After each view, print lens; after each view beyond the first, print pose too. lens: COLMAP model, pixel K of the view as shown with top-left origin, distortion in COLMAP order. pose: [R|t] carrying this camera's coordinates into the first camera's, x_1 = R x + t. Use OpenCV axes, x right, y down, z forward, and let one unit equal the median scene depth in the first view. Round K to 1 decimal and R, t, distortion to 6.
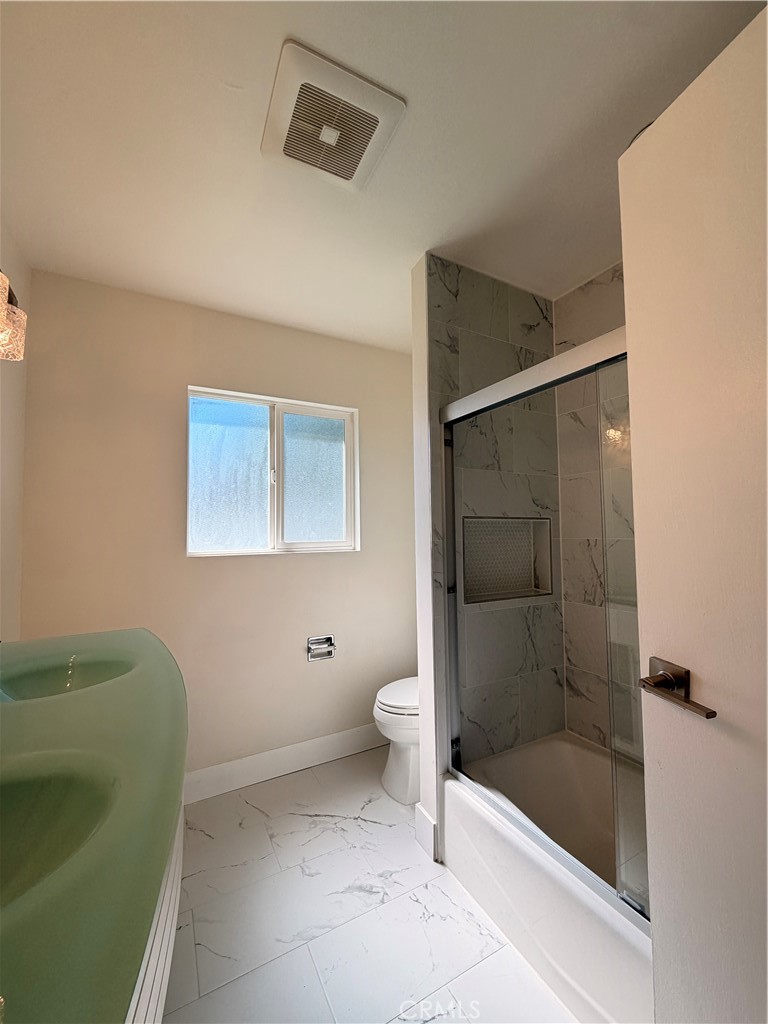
lens RADIAL K [[411.1, 0, 385.7], [0, 411.1, 511.0], [0, 0, 1]] dist [0.001755, -0.000873]
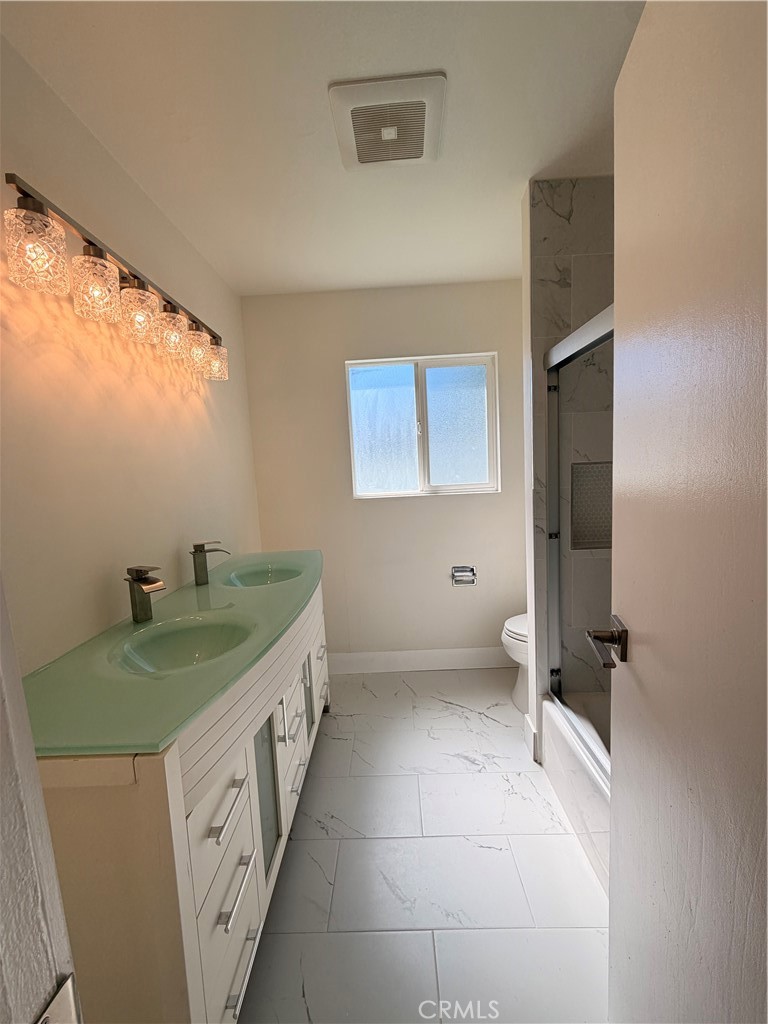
lens RADIAL K [[411.1, 0, 382.3], [0, 411.1, 511.9], [0, 0, 1]] dist [0.001755, -0.000873]
pose [[0.864849, 0.025222, -0.501398, 0.289991], [0.063875, 0.985092, 0.159729, -0.057980], [0.497952, -0.170168, 0.850345, -0.085156]]
